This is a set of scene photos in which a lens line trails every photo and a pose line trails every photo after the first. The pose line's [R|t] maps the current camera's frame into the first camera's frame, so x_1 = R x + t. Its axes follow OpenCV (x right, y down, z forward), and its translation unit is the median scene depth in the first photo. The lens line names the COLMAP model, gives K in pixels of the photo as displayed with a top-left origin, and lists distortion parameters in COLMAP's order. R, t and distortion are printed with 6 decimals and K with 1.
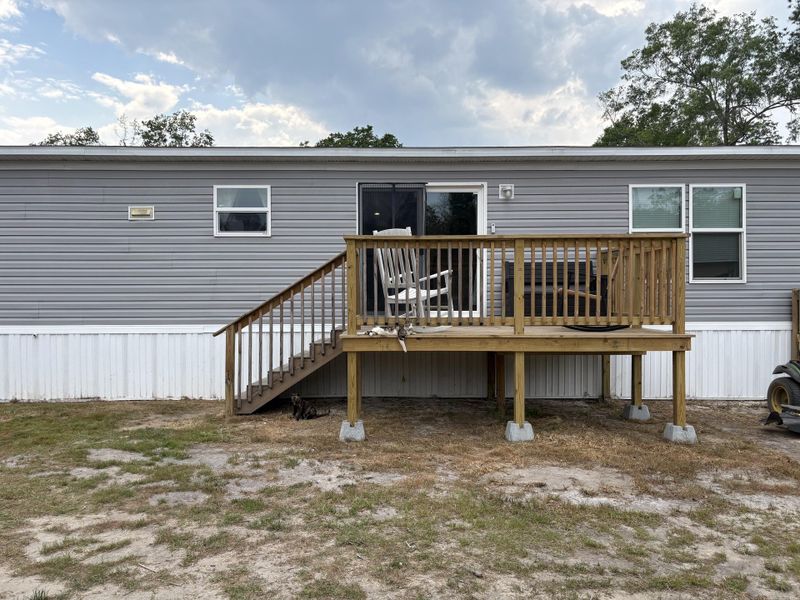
lens RADIAL K [[495.7, 0, 400.0], [0, 495.7, 300.0], [0, 0, 1]] dist [0.035584, -0.000515]
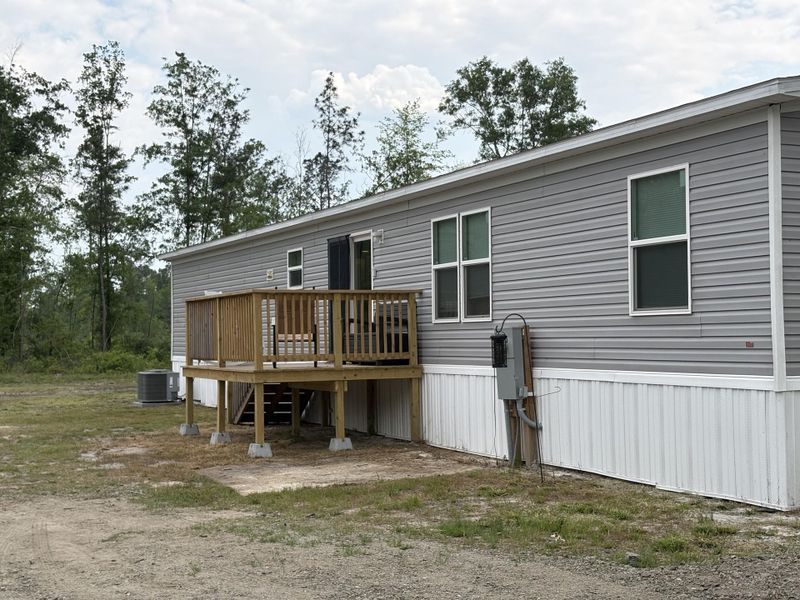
lens RADIAL K [[1162.4, 0, 400.0], [0, 1162.4, 300.0], [0, 0, 1]] dist [0.006745, -0.555141]
pose [[0.408599, -0.029692, -0.912231, 2.435153], [0.007640, 0.999547, -0.029112, -0.013605], [0.912682, 0.004926, 0.408641, 0.046199]]
